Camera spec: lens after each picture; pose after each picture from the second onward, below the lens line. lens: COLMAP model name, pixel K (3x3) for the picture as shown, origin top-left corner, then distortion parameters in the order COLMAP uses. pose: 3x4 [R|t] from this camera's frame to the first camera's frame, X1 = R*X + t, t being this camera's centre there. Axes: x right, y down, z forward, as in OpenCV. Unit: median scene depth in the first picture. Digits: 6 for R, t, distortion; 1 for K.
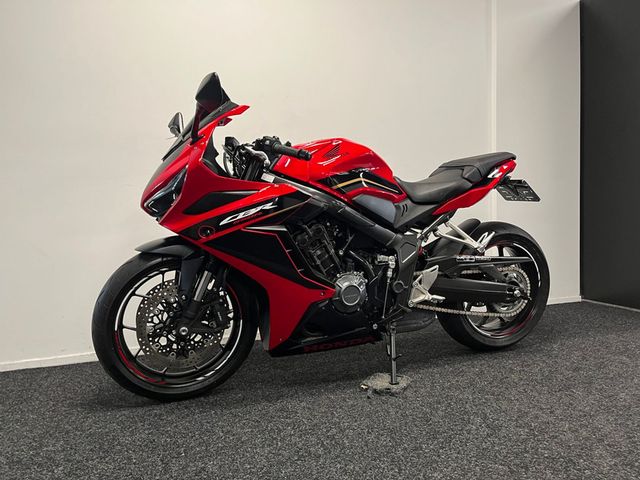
lens RADIAL K [[486.8, 0, 319.6], [0, 486.8, 243.7], [0, 0, 1]] dist [0.091170, -0.123878]
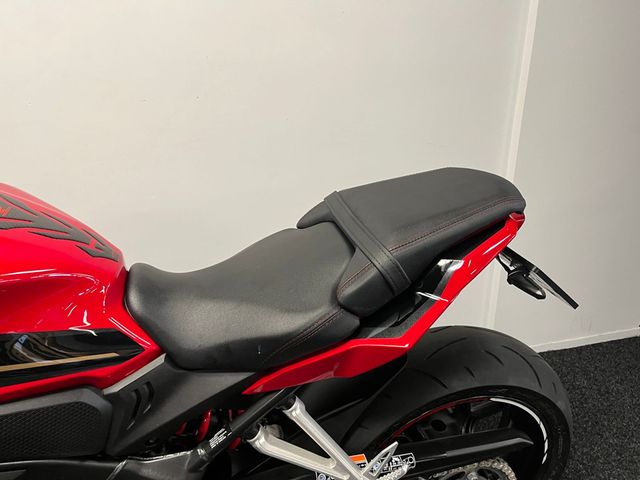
lens RADIAL K [[486.8, 0, 319.6], [0, 486.8, 243.7], [0, 0, 1]] dist [0.091170, -0.123878]
pose [[0.993690, 0.055760, -0.097321, 0.347031], [-0.023623, 0.952253, 0.304395, -0.302631], [0.109648, -0.300175, 0.947561, 0.772319]]
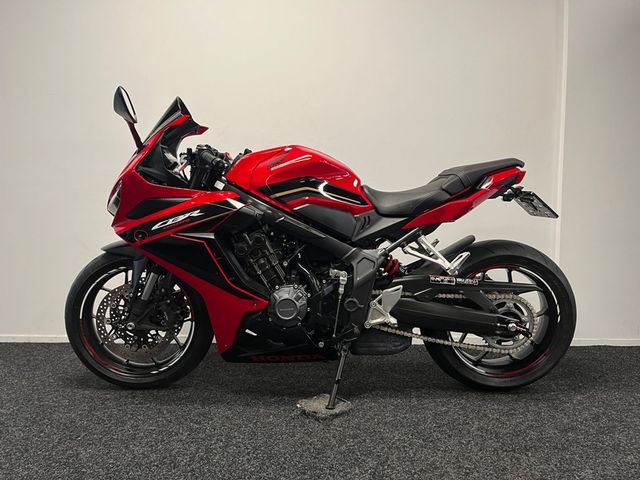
lens RADIAL K [[486.8, 0, 319.6], [0, 486.8, 243.7], [0, 0, 1]] dist [0.091170, -0.123878]
pose [[0.937150, 0.057411, -0.344172, 0.441237], [-0.058398, 0.998265, 0.007506, -0.032822], [0.344006, 0.013065, 0.938877, 0.115207]]
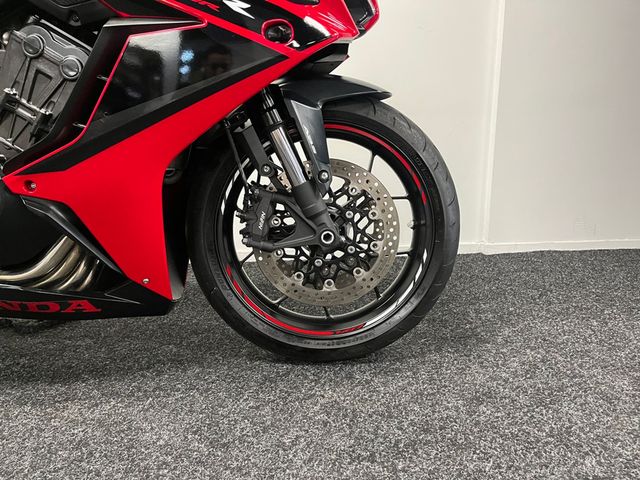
lens RADIAL K [[486.8, 0, 319.6], [0, 486.8, 243.7], [0, 0, 1]] dist [0.091170, -0.123878]
pose [[0.964759, 0.080481, -0.250526, 0.525870], [-0.037340, 0.984316, 0.172415, 0.043869], [0.260473, -0.156985, 0.952633, 0.604837]]
